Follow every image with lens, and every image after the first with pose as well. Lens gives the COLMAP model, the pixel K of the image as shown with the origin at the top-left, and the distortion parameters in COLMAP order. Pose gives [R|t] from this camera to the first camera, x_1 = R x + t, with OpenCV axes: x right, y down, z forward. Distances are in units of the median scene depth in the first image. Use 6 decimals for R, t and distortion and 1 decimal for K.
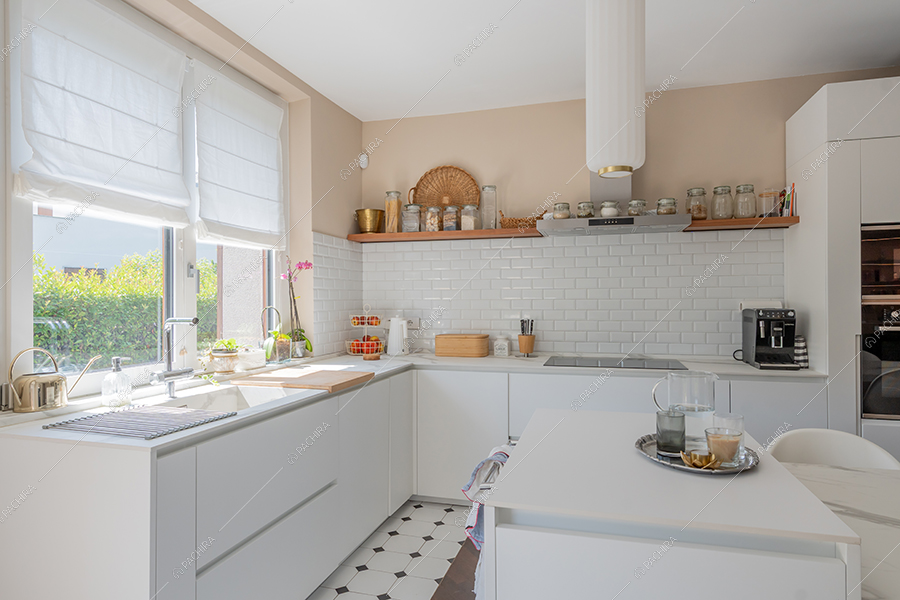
lens RADIAL K [[544.5, 0, 450.0], [0, 544.5, 300.0], [0, 0, 1]] dist [-0.000071, -0.000136]
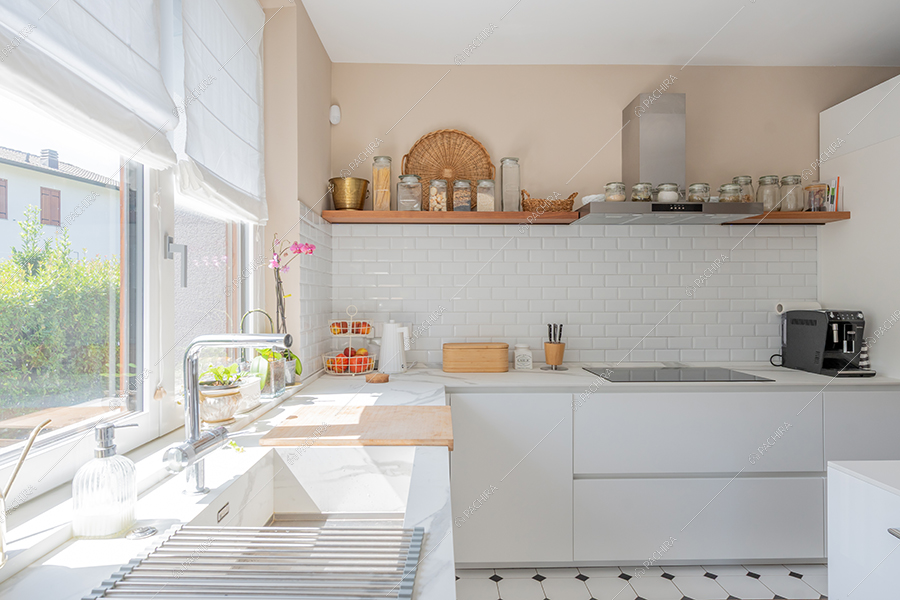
lens RADIAL K [[547.5, 0, 450.0], [0, 547.5, 300.0], [0, 0, 1]] dist [-0.000988, 0.000428]
pose [[0.954681, 0.002206, 0.297621, -0.254862], [-0.002016, 0.999998, -0.000944, 0.000691], [-0.297623, 0.000301, 0.954684, 0.257557]]
